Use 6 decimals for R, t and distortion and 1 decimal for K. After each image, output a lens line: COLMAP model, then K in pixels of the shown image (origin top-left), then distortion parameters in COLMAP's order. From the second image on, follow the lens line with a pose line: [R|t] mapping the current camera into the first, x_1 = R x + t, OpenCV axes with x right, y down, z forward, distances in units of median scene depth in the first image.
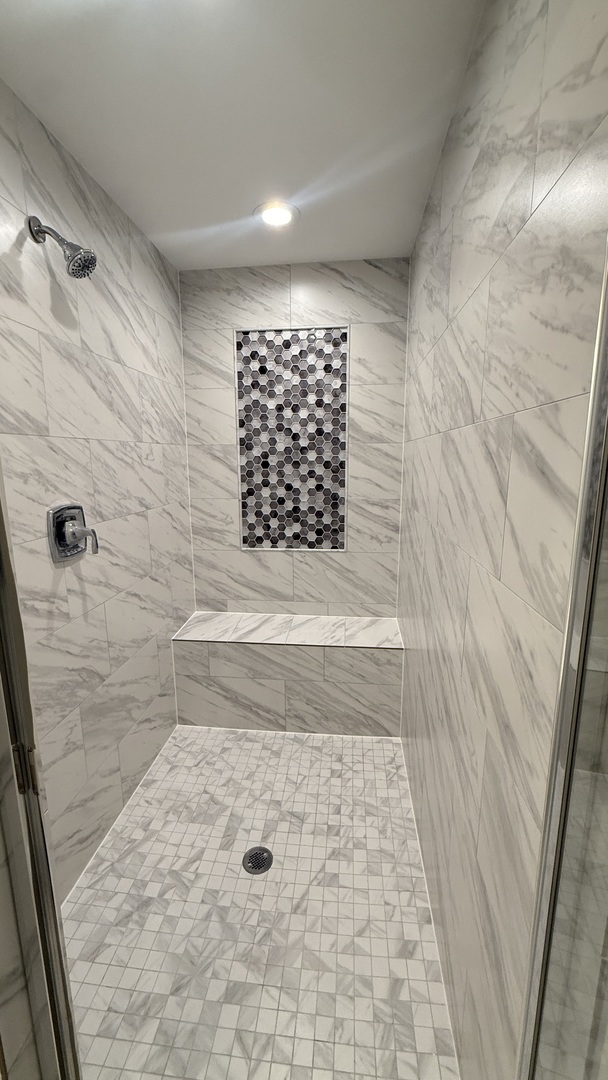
lens RADIAL K [[429.2, 0, 302.9], [0, 429.2, 540.5], [0, 0, 1]] dist [0.000323, -0.000879]
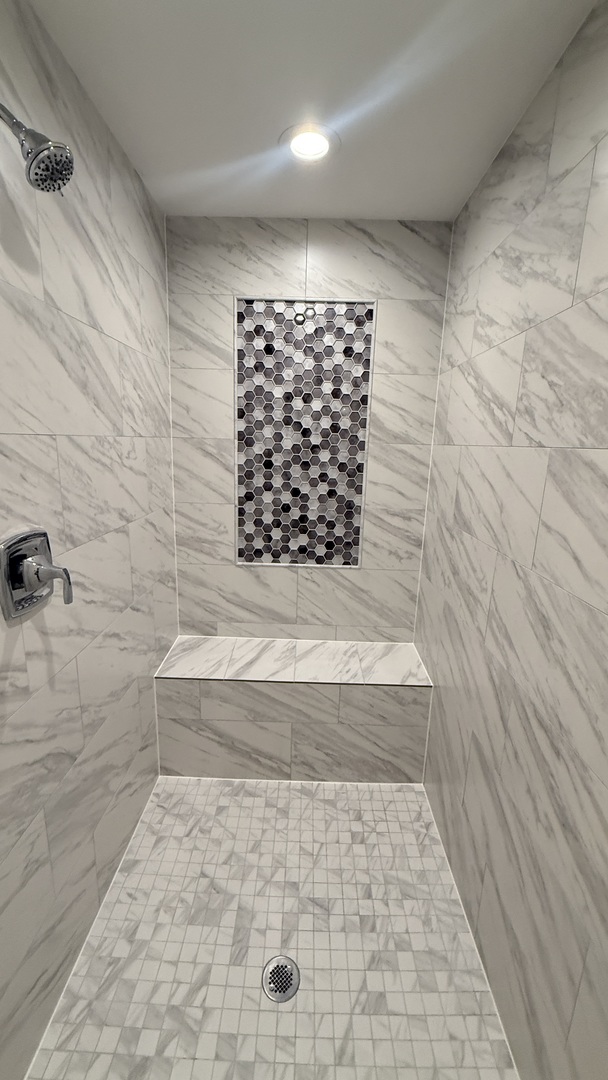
lens RADIAL K [[429.2, 0, 303.0], [0, 429.2, 540.3], [0, 0, 1]] dist [0.000323, -0.000879]
pose [[0.994938, 0.013276, 0.099605, -0.131377], [-0.016882, 0.999229, 0.035457, -0.077738], [-0.099057, -0.036959, 0.994395, 0.204218]]
